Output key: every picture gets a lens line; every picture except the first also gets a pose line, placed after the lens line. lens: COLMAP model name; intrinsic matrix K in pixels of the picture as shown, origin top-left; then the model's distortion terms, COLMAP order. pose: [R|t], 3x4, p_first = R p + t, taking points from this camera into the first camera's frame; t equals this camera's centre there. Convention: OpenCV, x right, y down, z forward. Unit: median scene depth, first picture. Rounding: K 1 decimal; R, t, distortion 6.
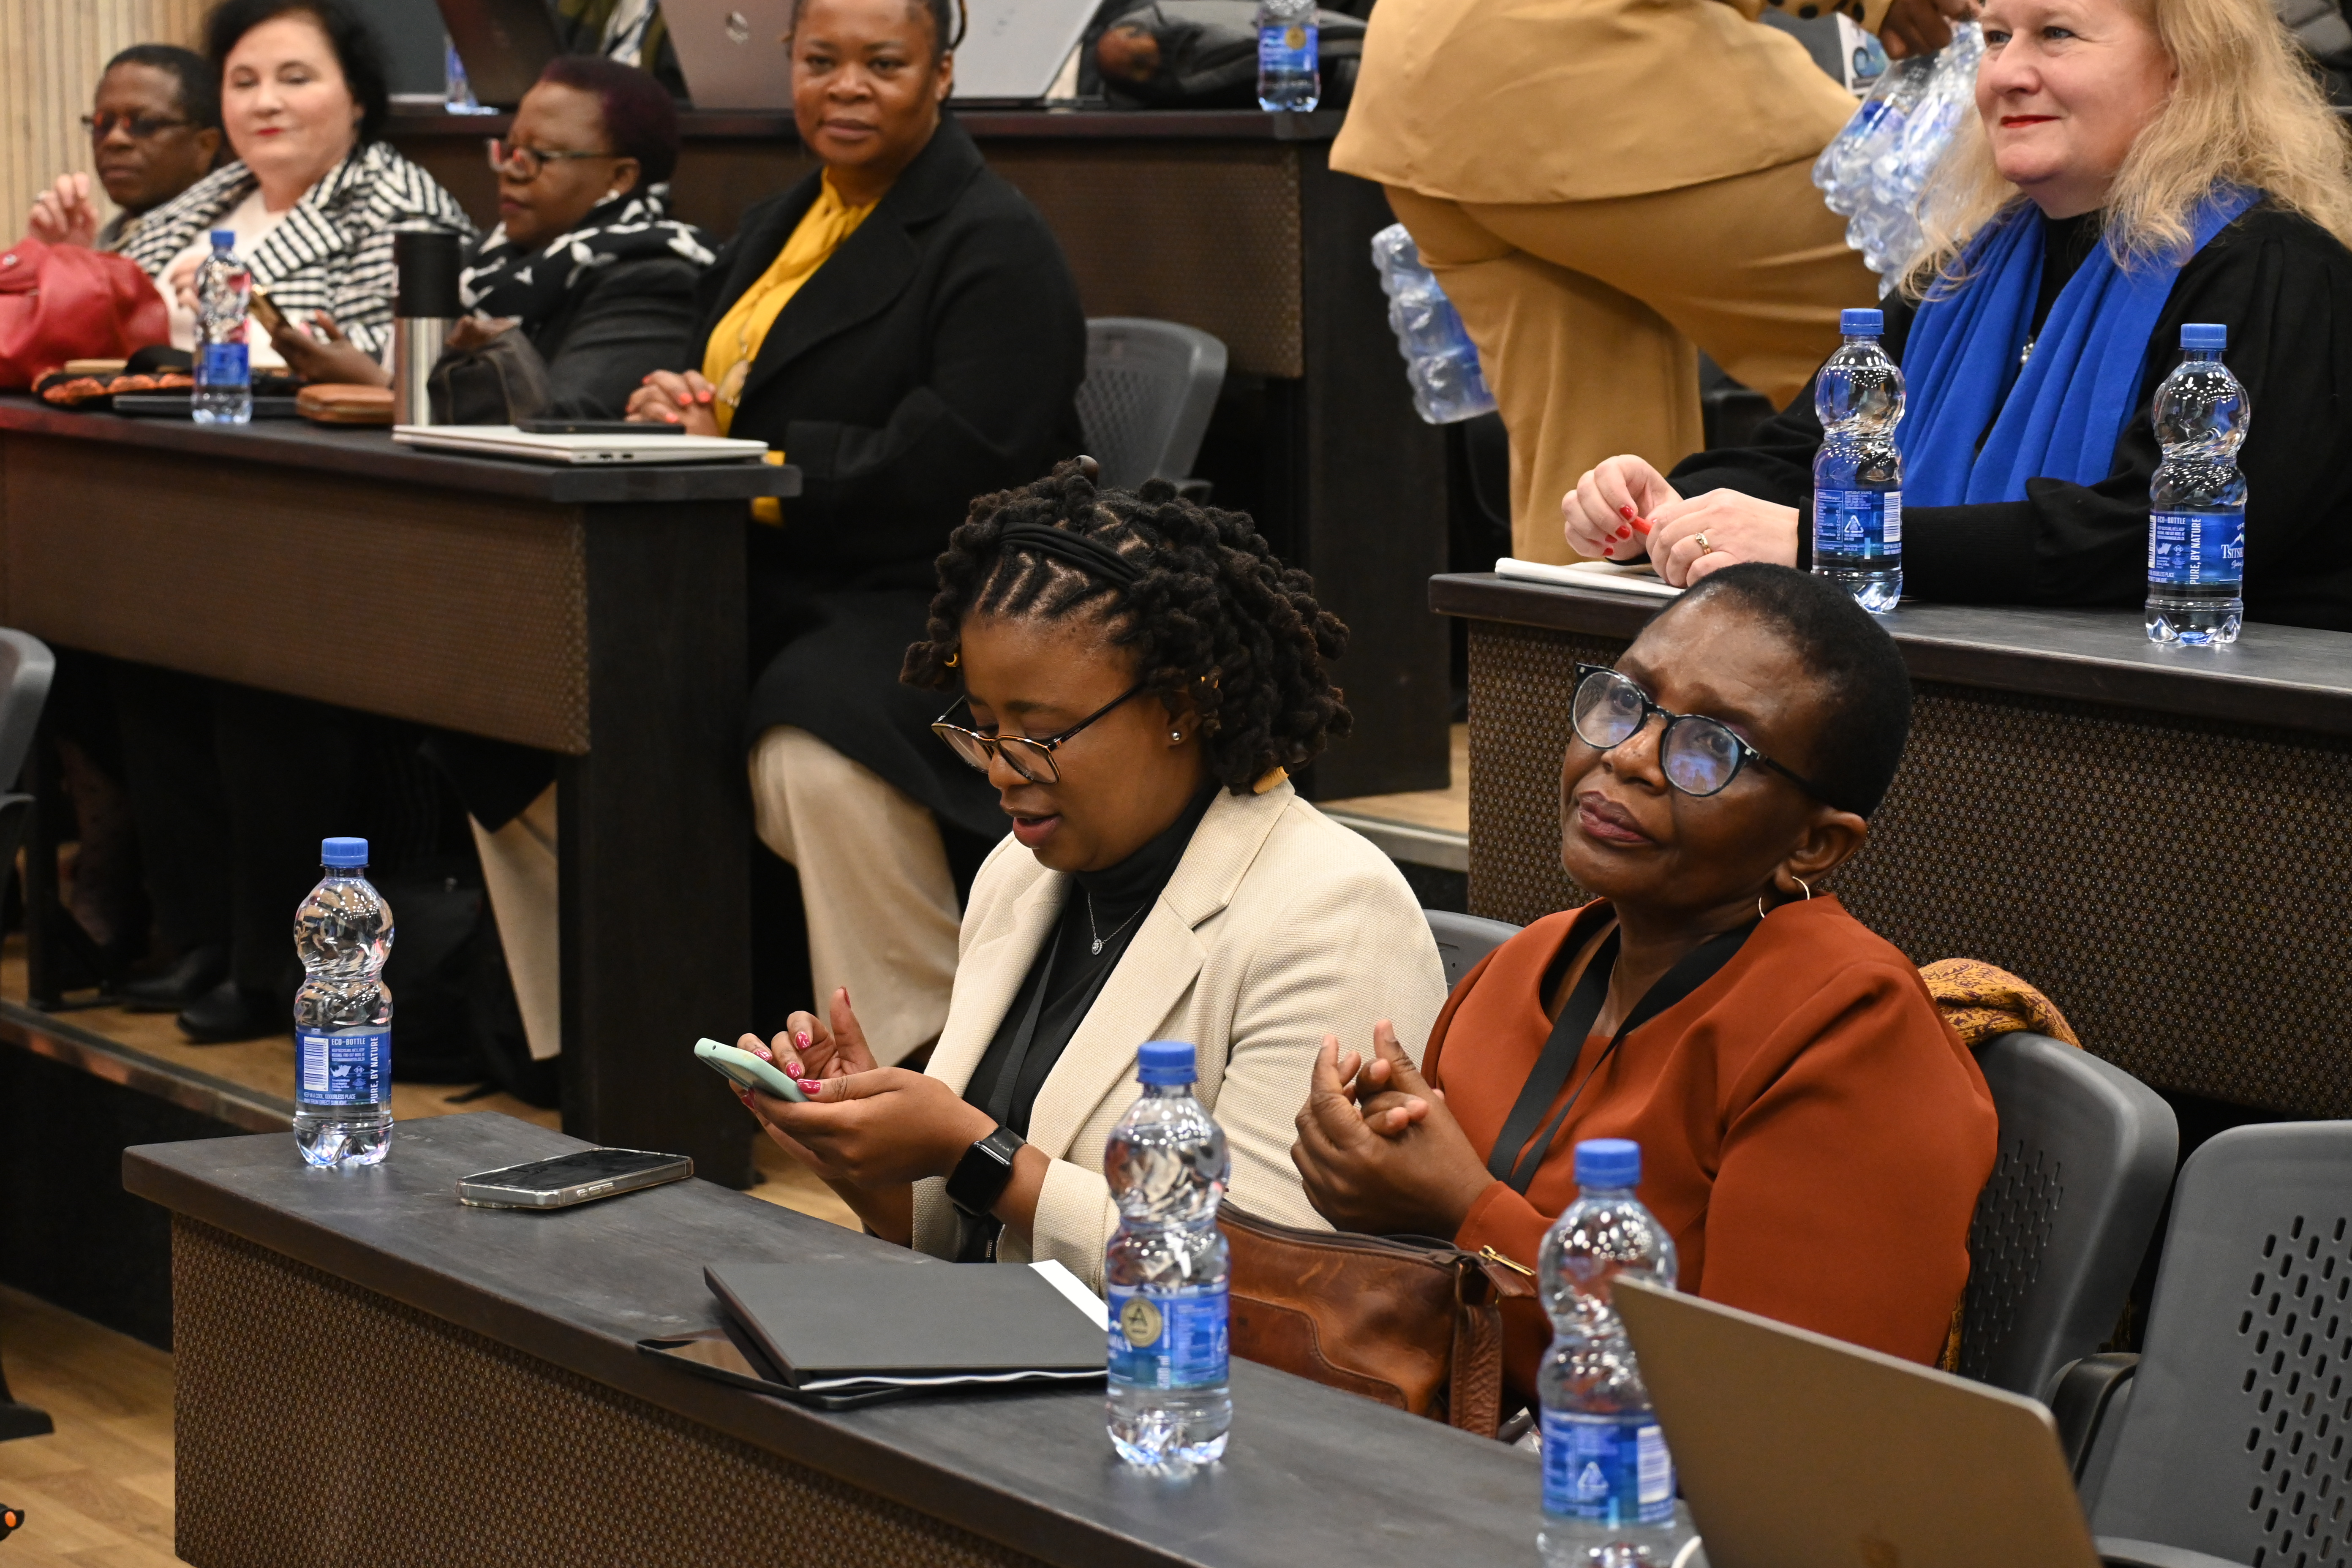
lens RADIAL K [[6059.8, 0, 1176.0], [0, 6059.8, 784.0], [0, 0, 1]] dist [0.109188, 0.207295]
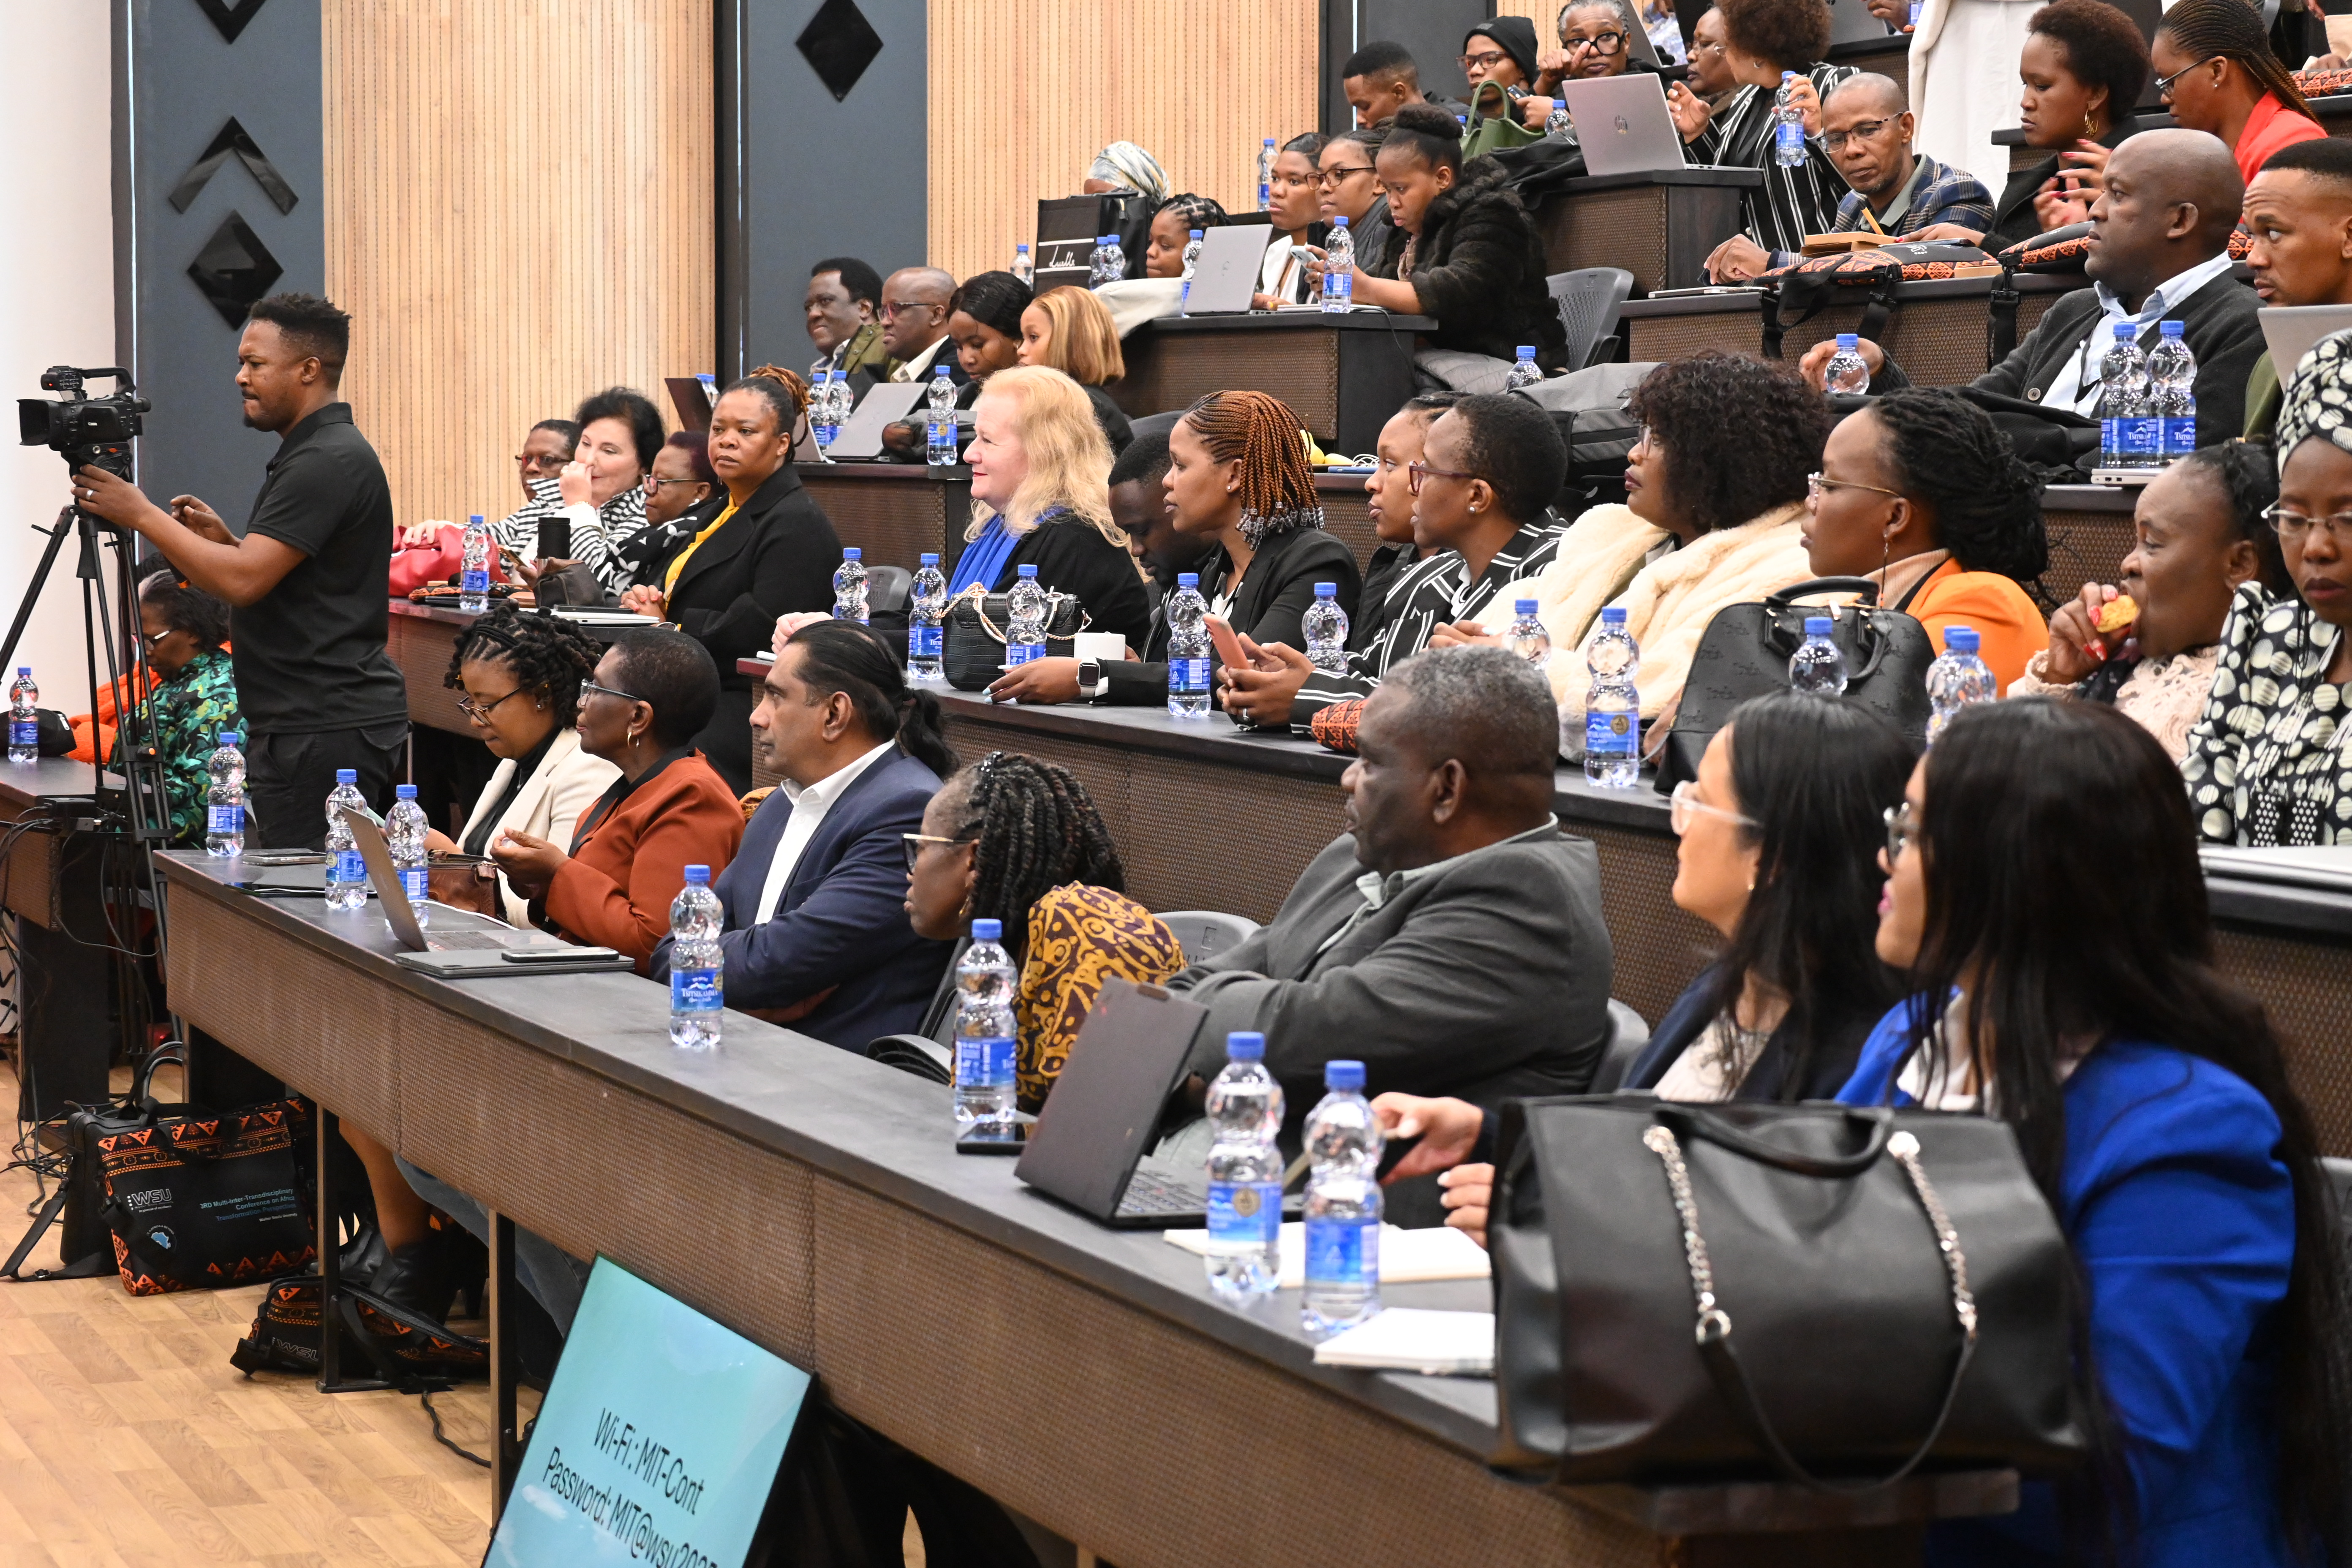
lens RADIAL K [[5148.7, 0, 1176.0], [0, 5148.7, 784.0], [0, 0, 1]] dist [-0.002214, 0.012871]
pose [[0.983160, 0.028485, -0.180511, 0.425186], [-0.036370, 0.998516, -0.040522, 0.066432], [0.179089, 0.046405, 0.982738, -0.714855]]
